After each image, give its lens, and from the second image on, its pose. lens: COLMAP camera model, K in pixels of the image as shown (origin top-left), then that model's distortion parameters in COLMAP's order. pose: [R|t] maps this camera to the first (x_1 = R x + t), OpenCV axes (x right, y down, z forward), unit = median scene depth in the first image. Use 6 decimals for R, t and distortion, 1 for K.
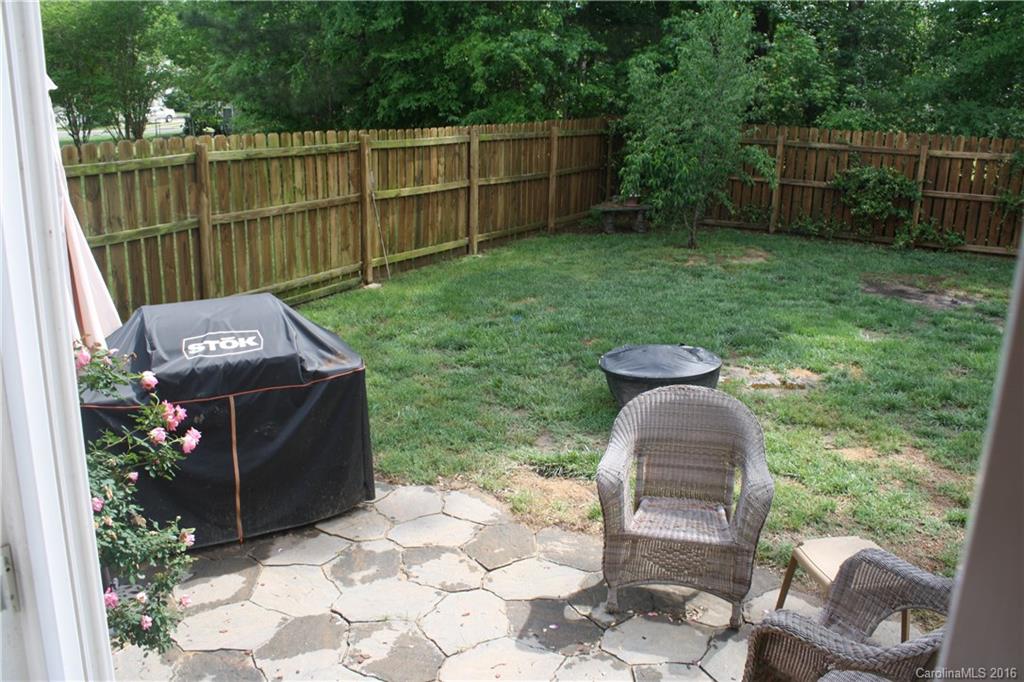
lens RADIAL K [[848.2, 0, 514.5], [0, 848.2, 337.6], [0, 0, 1]] dist [-0.098924, -0.002078]
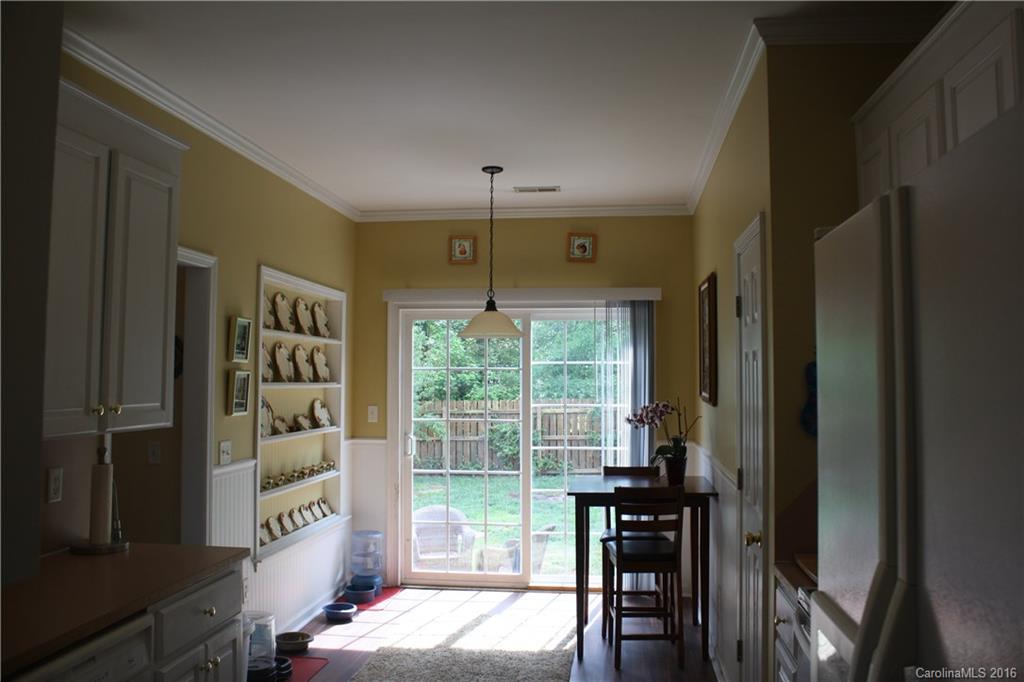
lens RADIAL K [[848.2, 0, 512.3], [0, 848.2, 338.0], [0, 0, 1]] dist [-0.098924, -0.002078]
pose [[0.921812, -0.010843, 0.387486, -0.139261], [0.134891, 0.946107, -0.294425, 0.092815], [-0.363410, 0.323673, 0.873595, -0.359929]]
